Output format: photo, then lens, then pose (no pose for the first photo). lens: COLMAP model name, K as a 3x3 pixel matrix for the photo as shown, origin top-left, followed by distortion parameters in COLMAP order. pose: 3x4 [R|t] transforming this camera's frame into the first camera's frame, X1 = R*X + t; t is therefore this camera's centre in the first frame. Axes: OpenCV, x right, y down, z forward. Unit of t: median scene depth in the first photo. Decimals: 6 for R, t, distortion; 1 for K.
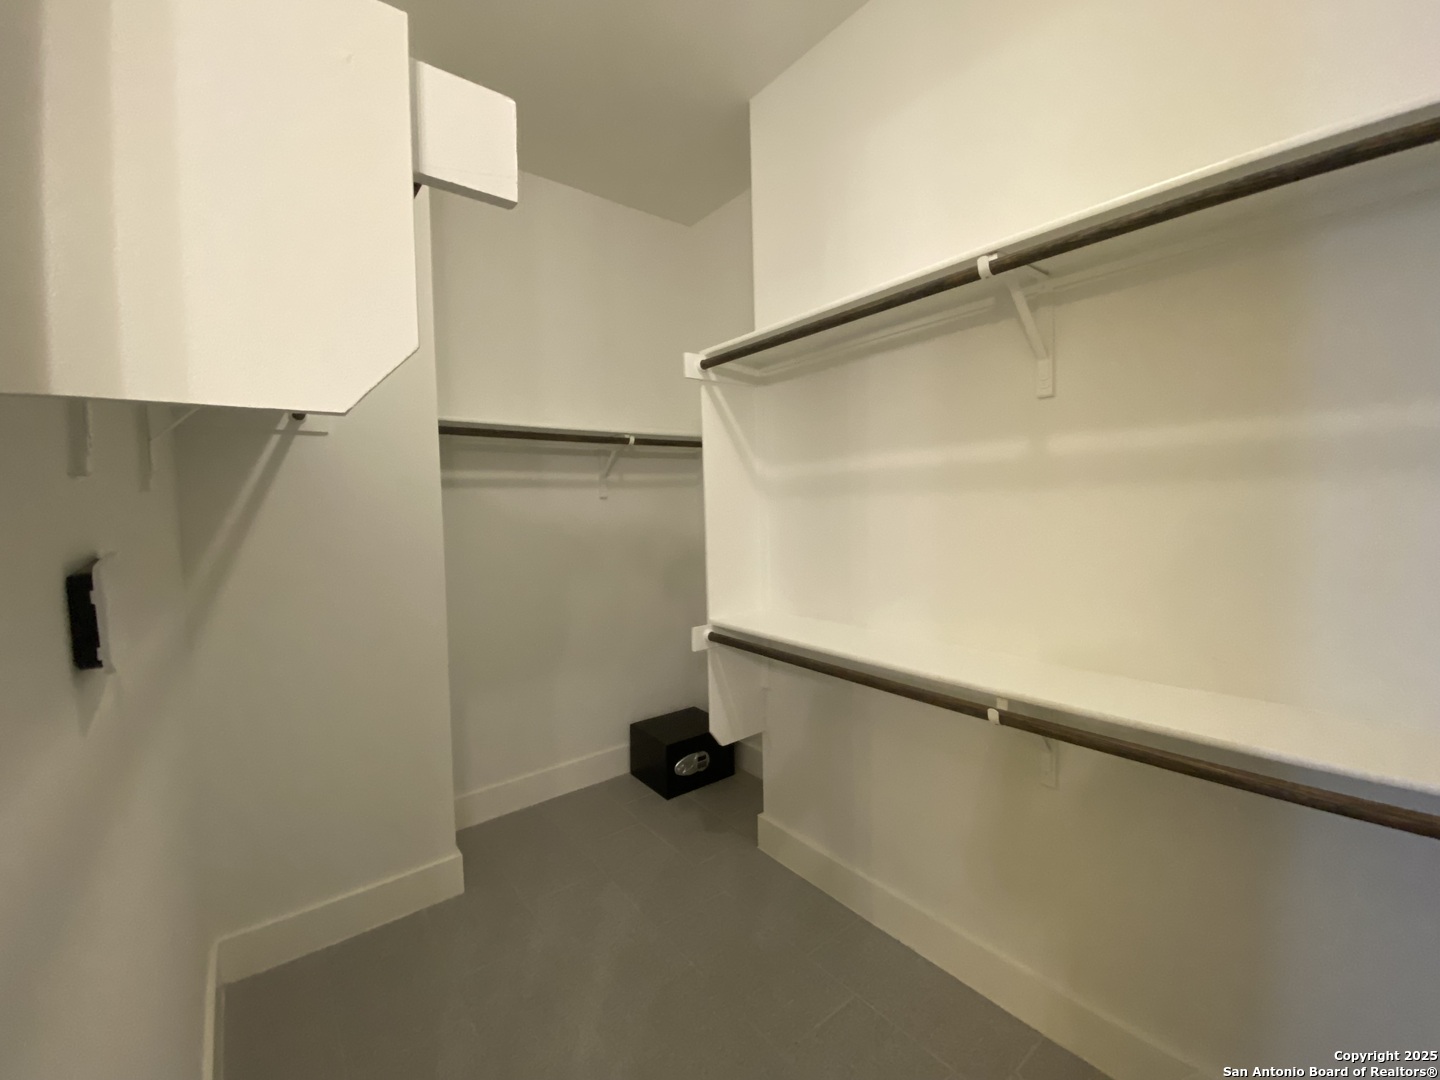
lens RADIAL K [[583.8, 0, 720.2], [0, 583.8, 532.7], [0, 0, 1]] dist [-0.001823, -0.010149]
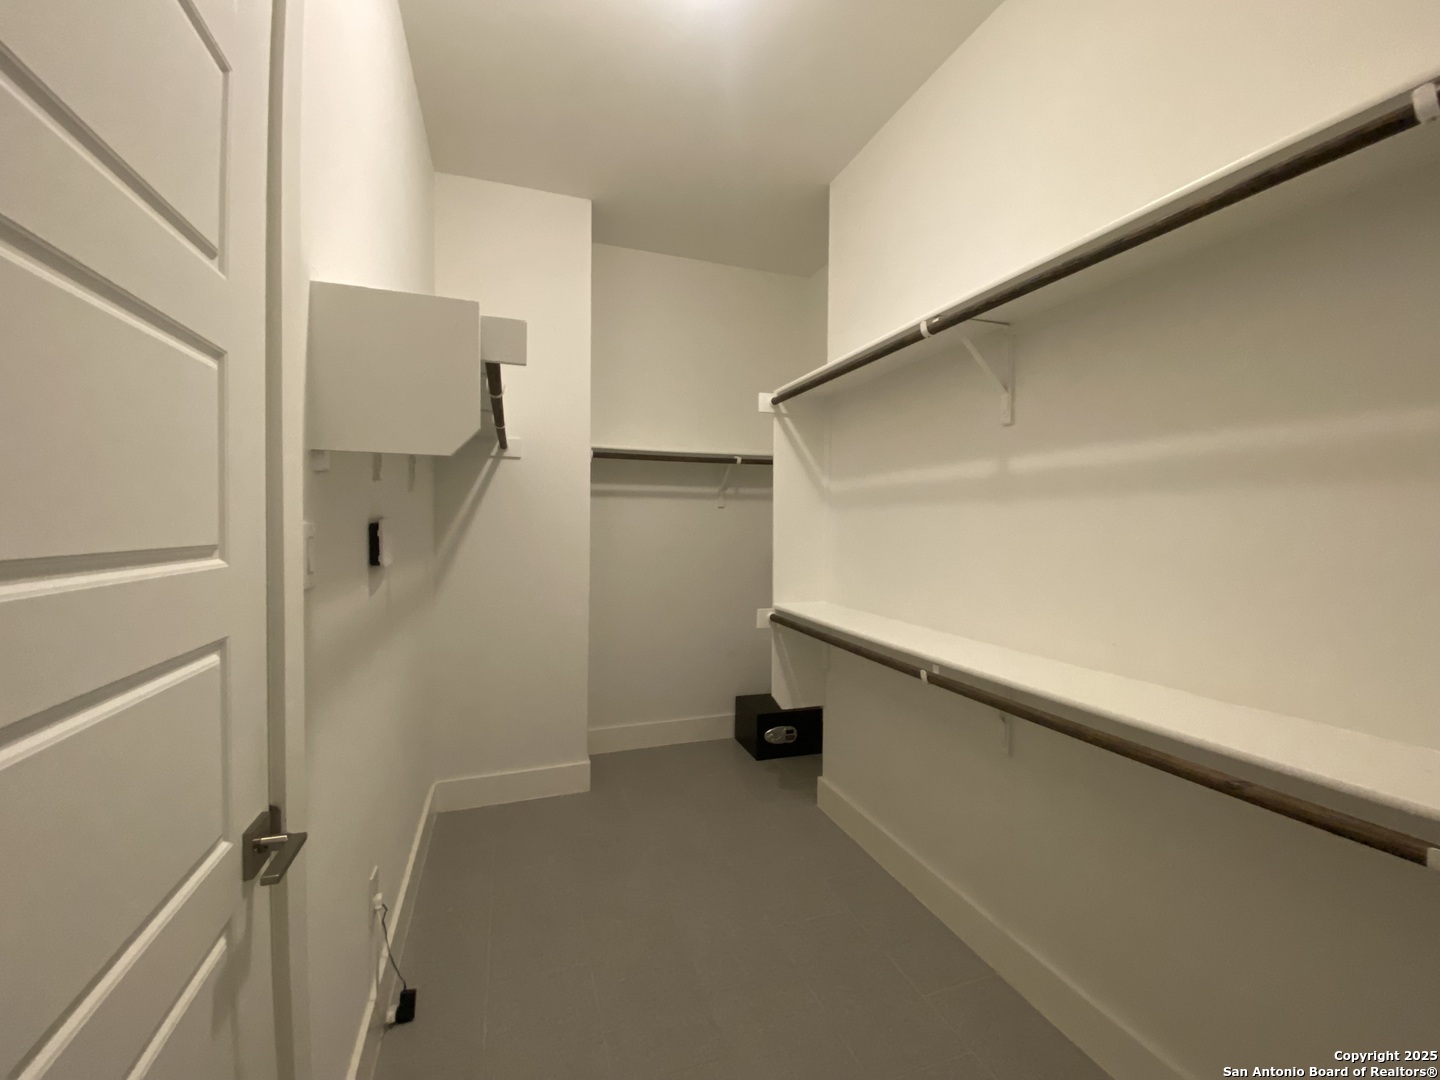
lens RADIAL K [[583.8, 0, 723.8], [0, 583.8, 531.6], [0, 0, 1]] dist [-0.001823, -0.010149]
pose [[0.947525, 0.032986, -0.317974, 0.273683], [-0.043133, 0.998758, -0.024922, 0.029717], [0.316757, 0.037330, 0.947772, -0.220585]]
